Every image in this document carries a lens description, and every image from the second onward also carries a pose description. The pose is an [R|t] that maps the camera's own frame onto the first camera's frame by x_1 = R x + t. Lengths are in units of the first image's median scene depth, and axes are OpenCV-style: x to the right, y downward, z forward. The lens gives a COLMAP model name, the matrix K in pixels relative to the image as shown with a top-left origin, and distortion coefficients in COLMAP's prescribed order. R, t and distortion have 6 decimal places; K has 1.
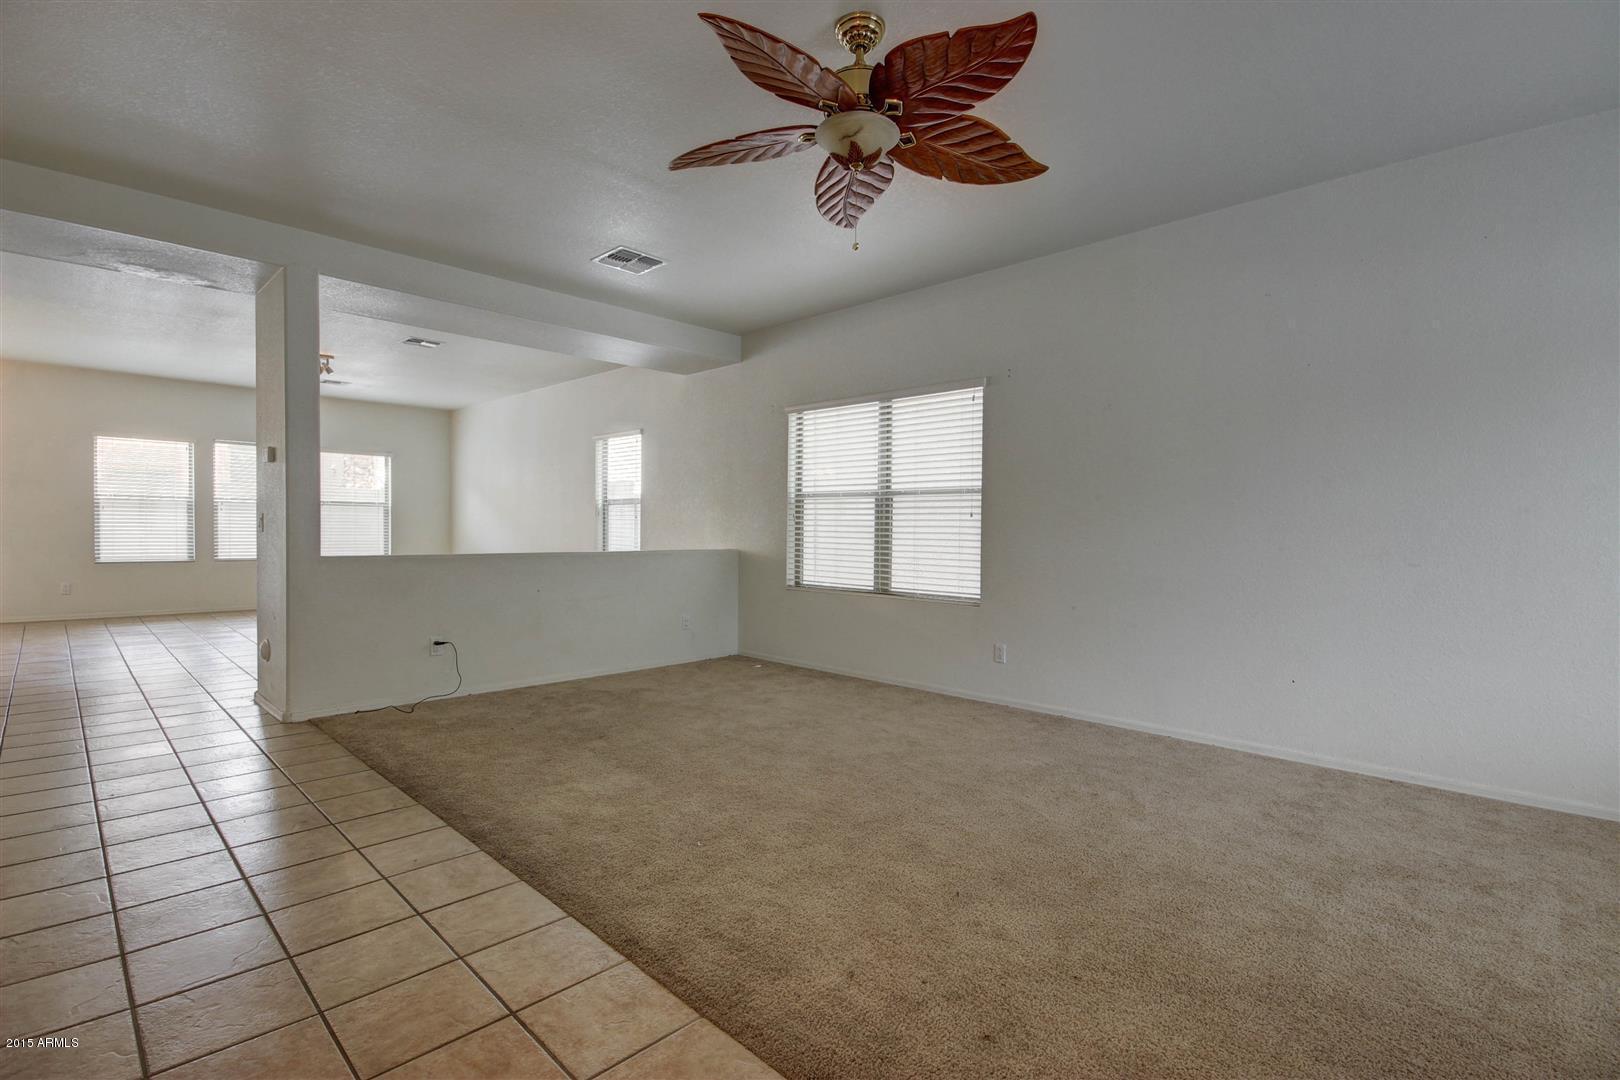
lens RADIAL K [[753.1, 0, 815.2], [0, 753.1, 540.8], [0, 0, 1]] dist [-0.004010, -0.000854]
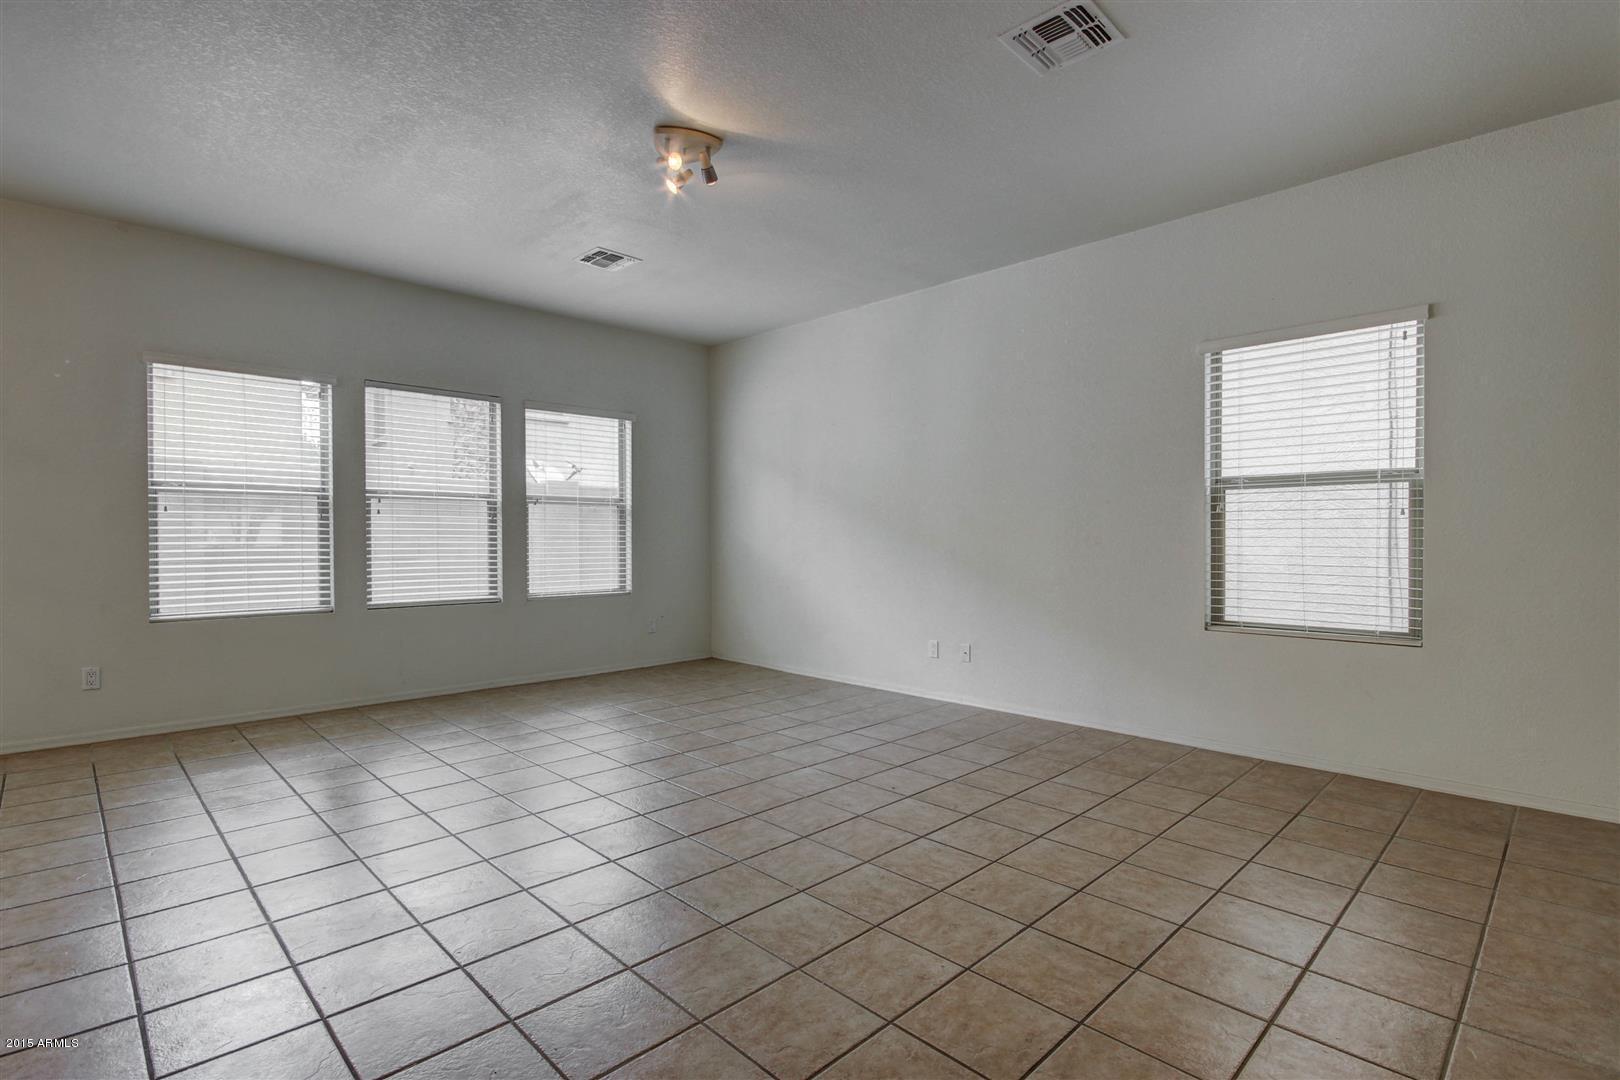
lens RADIAL K [[769.9, 0, 810.0], [0, 769.9, 540.0], [0, 0, 1]] dist [-0.000382, -0.000069]
pose [[0.999675, -0.012934, -0.021988, -0.306637], [0.012788, 0.999895, -0.006786, -0.009440], [0.022073, 0.006503, 0.999735, 0.299183]]
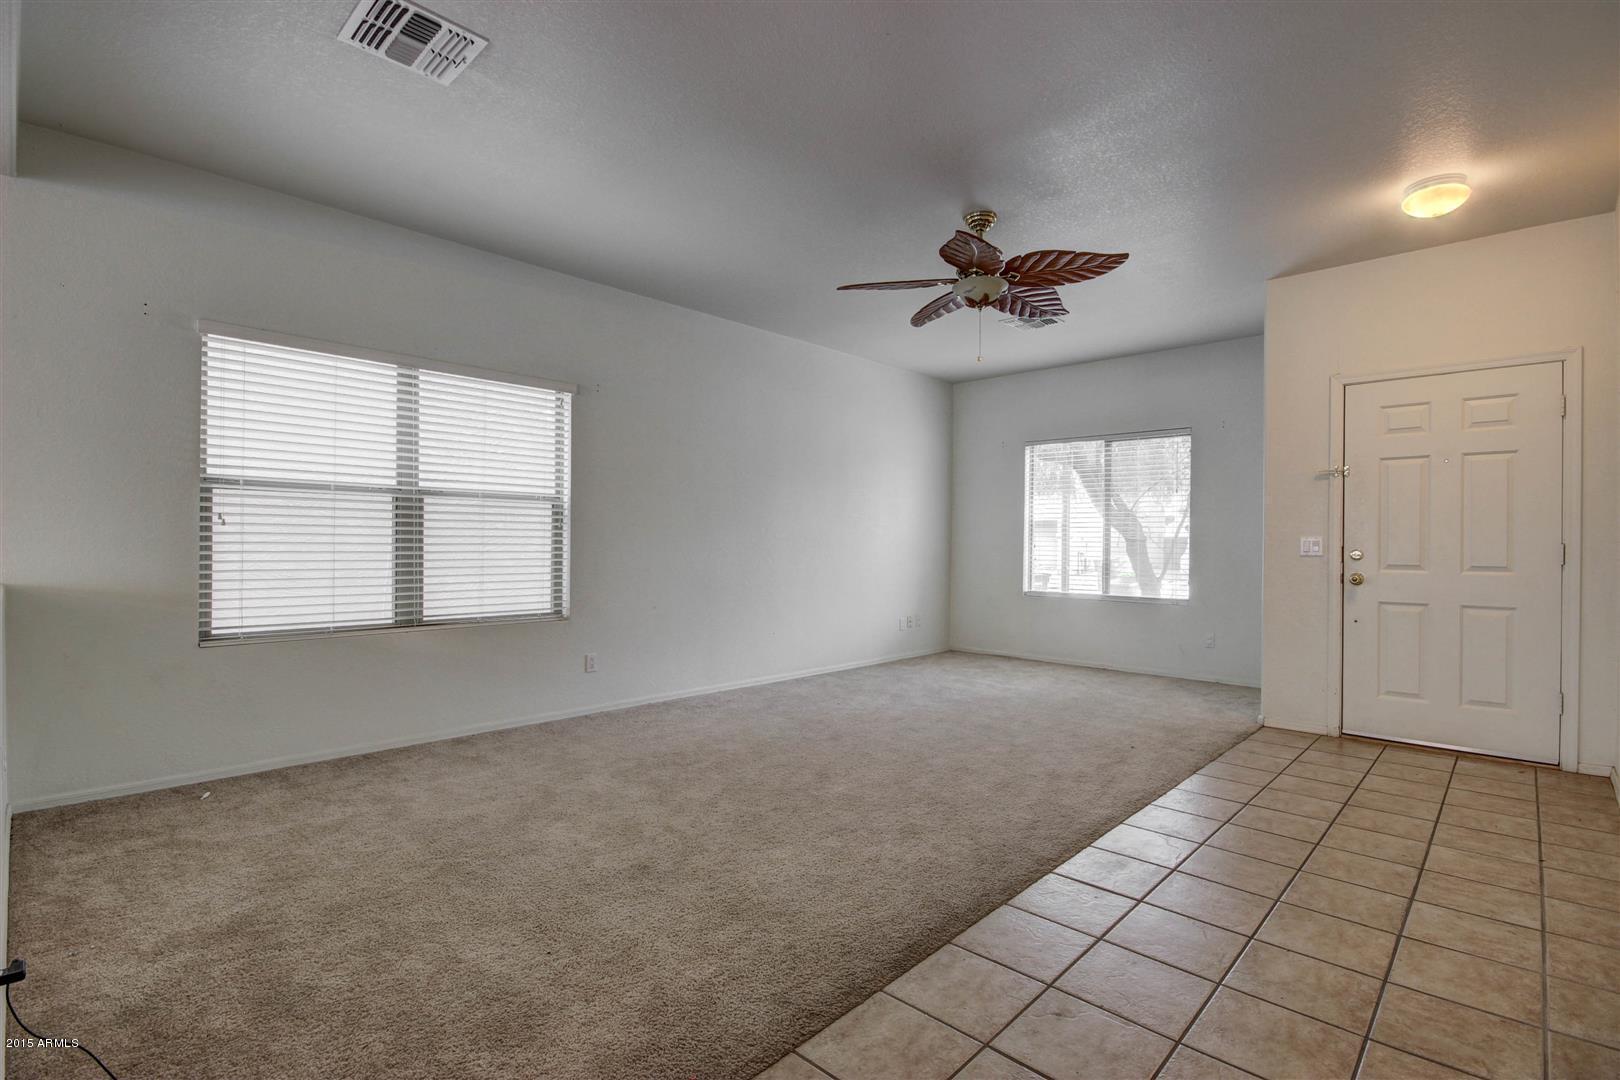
lens RADIAL K [[753.1, 0, 815.2], [0, 753.1, 540.8], [0, 0, 1]] dist [-0.004010, -0.000854]
pose [[-0.020252, -0.004080, 0.999787, -0.752604], [0.008011, 0.999959, 0.004243, -0.016026], [-0.999763, 0.008095, -0.020218, 0.701263]]
